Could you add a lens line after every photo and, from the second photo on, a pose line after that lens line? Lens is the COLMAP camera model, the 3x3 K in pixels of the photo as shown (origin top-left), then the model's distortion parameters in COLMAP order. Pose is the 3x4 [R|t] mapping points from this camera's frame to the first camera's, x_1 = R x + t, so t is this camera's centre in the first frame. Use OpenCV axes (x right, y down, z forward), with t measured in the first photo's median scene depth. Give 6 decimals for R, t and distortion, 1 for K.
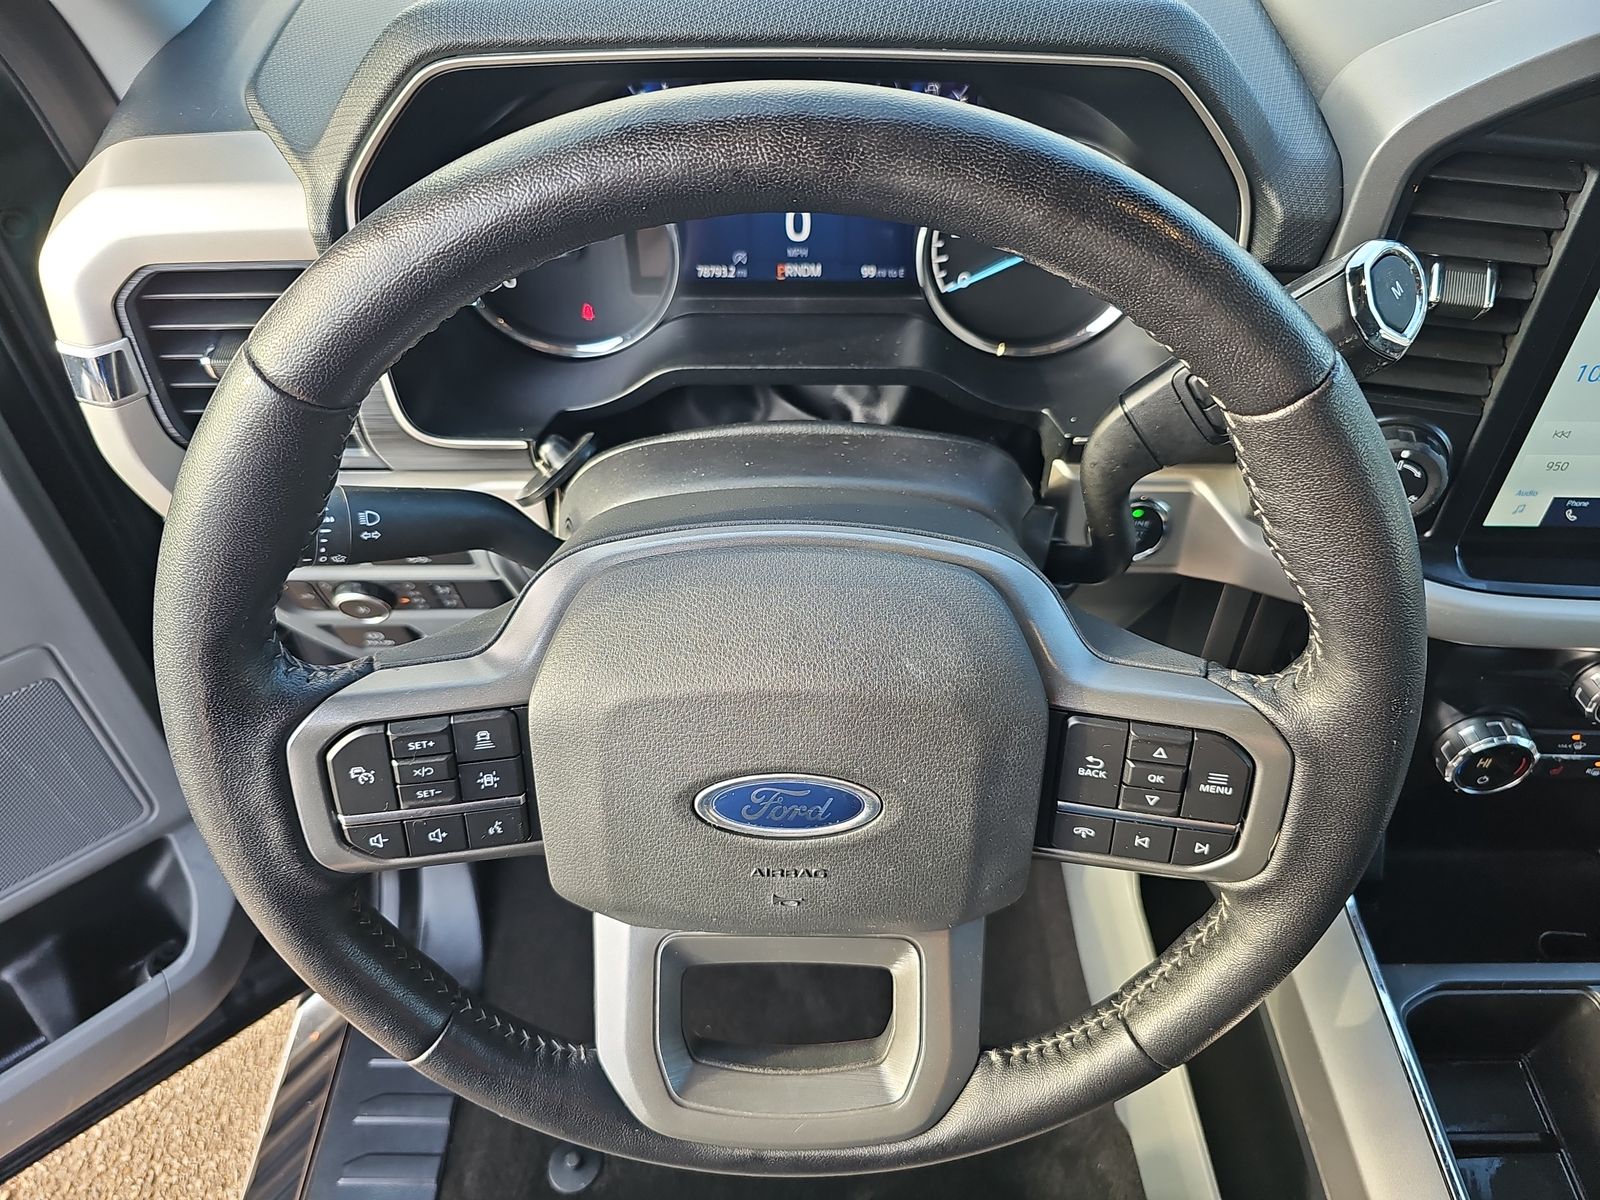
lens RADIAL K [[1048.8, 0, 808.3], [0, 1048.8, 605.8], [0, 0, 1]] dist [0.051506, -0.053298]
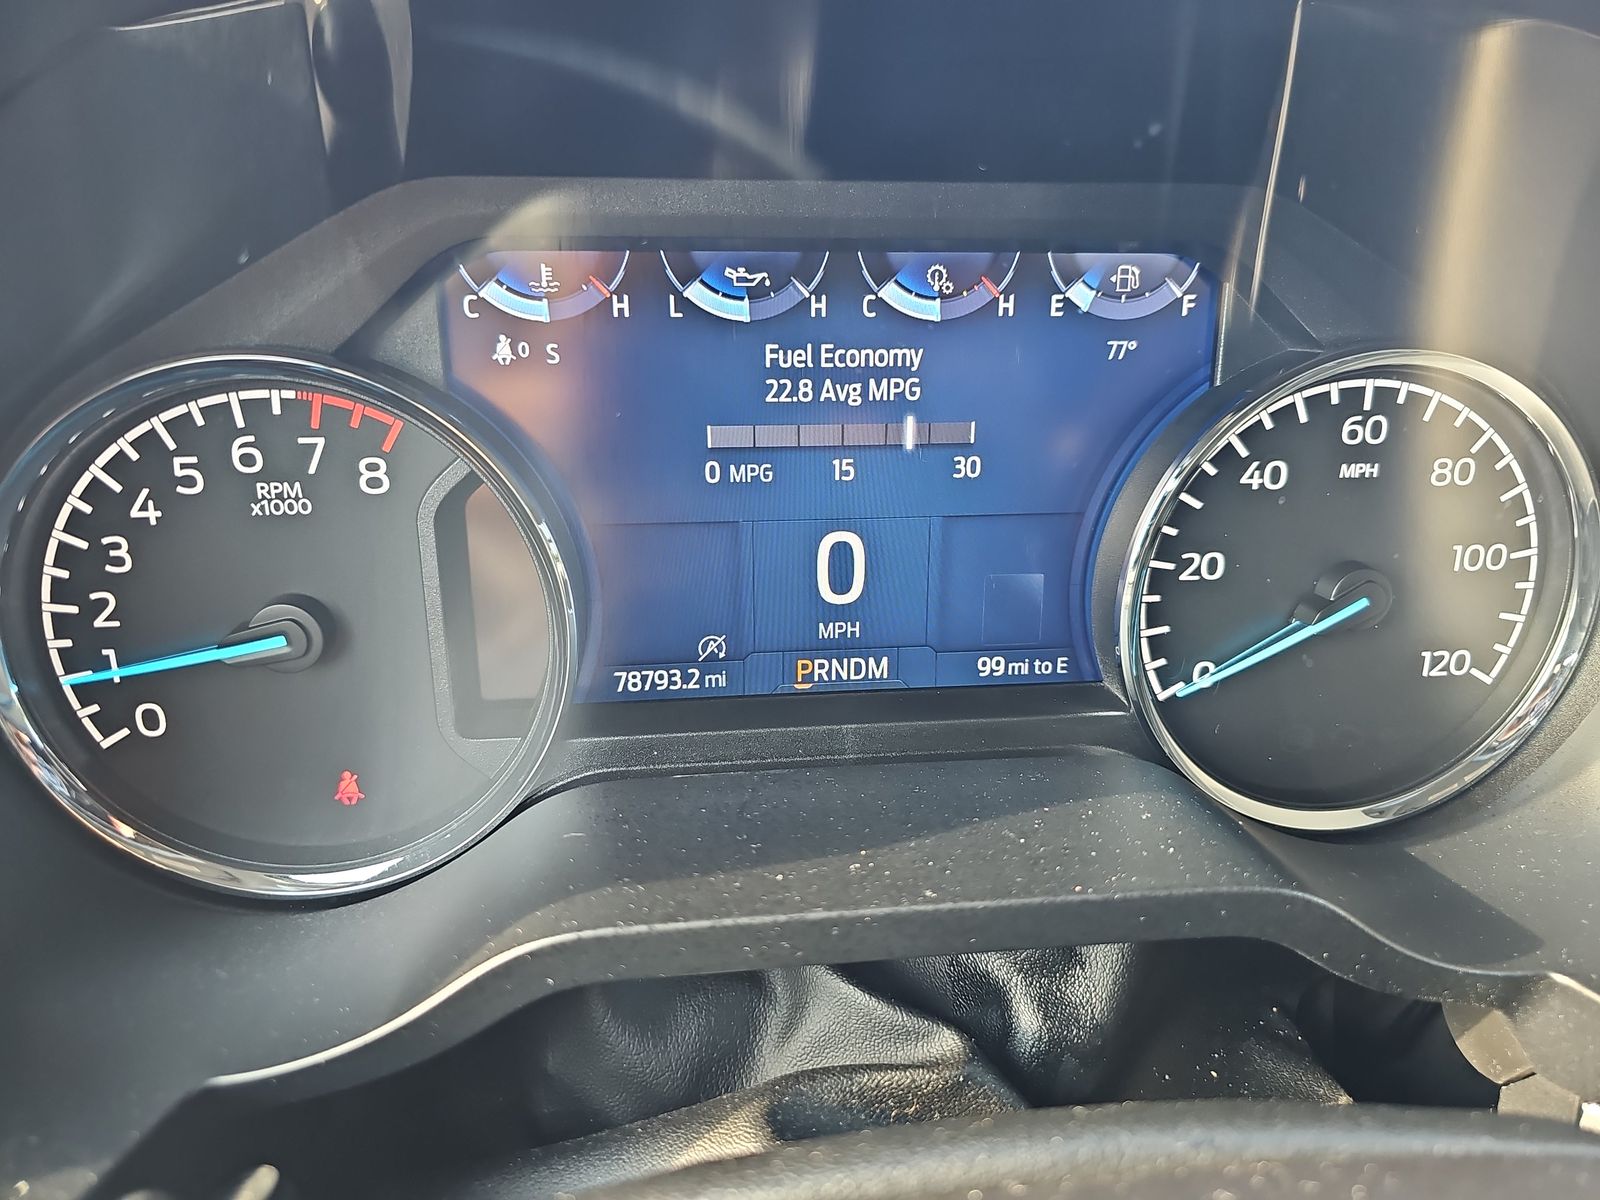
lens RADIAL K [[1048.8, 0, 808.3], [0, 1048.8, 605.8], [0, 0, 1]] dist [0.051506, -0.053298]
pose [[0.992827, -0.029073, 0.115967, -0.075861], [0.073827, 0.912036, -0.403410, -0.161736], [-0.094038, 0.409078, 0.907641, 0.580186]]
